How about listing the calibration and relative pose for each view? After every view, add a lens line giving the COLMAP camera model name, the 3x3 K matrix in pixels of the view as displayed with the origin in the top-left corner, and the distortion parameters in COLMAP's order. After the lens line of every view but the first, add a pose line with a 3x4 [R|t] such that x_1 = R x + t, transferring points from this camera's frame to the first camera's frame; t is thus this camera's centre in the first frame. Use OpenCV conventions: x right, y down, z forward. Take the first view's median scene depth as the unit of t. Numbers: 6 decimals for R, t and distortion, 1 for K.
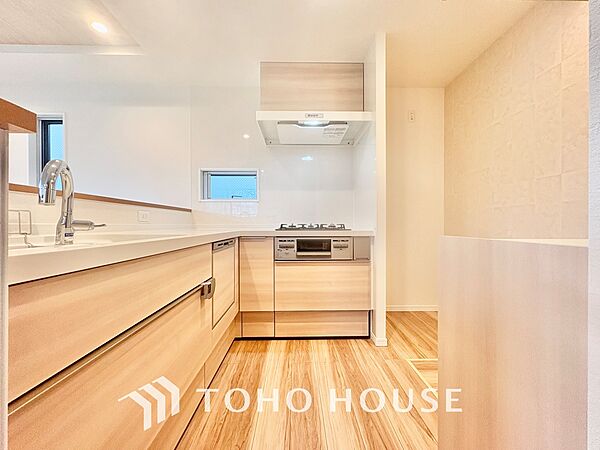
lens RADIAL K [[238.4, 0, 300.0], [0, 238.4, 225.0], [0, 0, 1]] dist [0.001578, 0.000148]
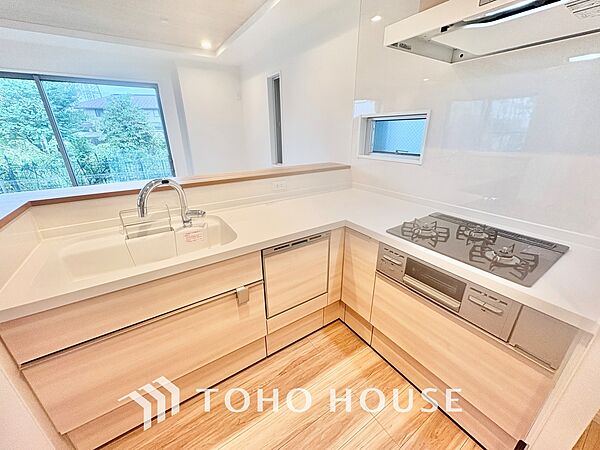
lens RADIAL K [[238.4, 0, 300.0], [0, 238.4, 225.0], [0, 0, 1]] dist [0.001578, 0.000148]
pose [[0.534383, 0.306652, -0.787654, 0.307207], [0.005755, 0.930526, 0.366180, -0.254574], [0.845223, -0.200213, 0.495493, 0.458428]]
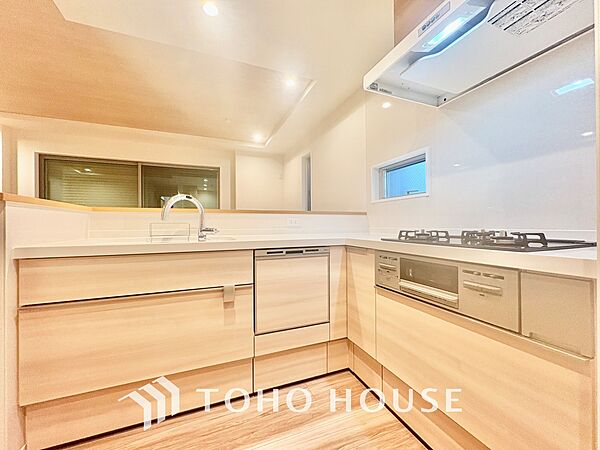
lens RADIAL K [[238.4, 0, 300.0], [0, 238.4, 225.0], [0, 0, 1]] dist [0.001578, 0.000148]
pose [[0.356647, -0.000990, -0.934239, 0.445329], [0.003025, 0.999995, 0.000095, -0.020631], [0.934234, -0.002860, 0.356649, 0.561260]]
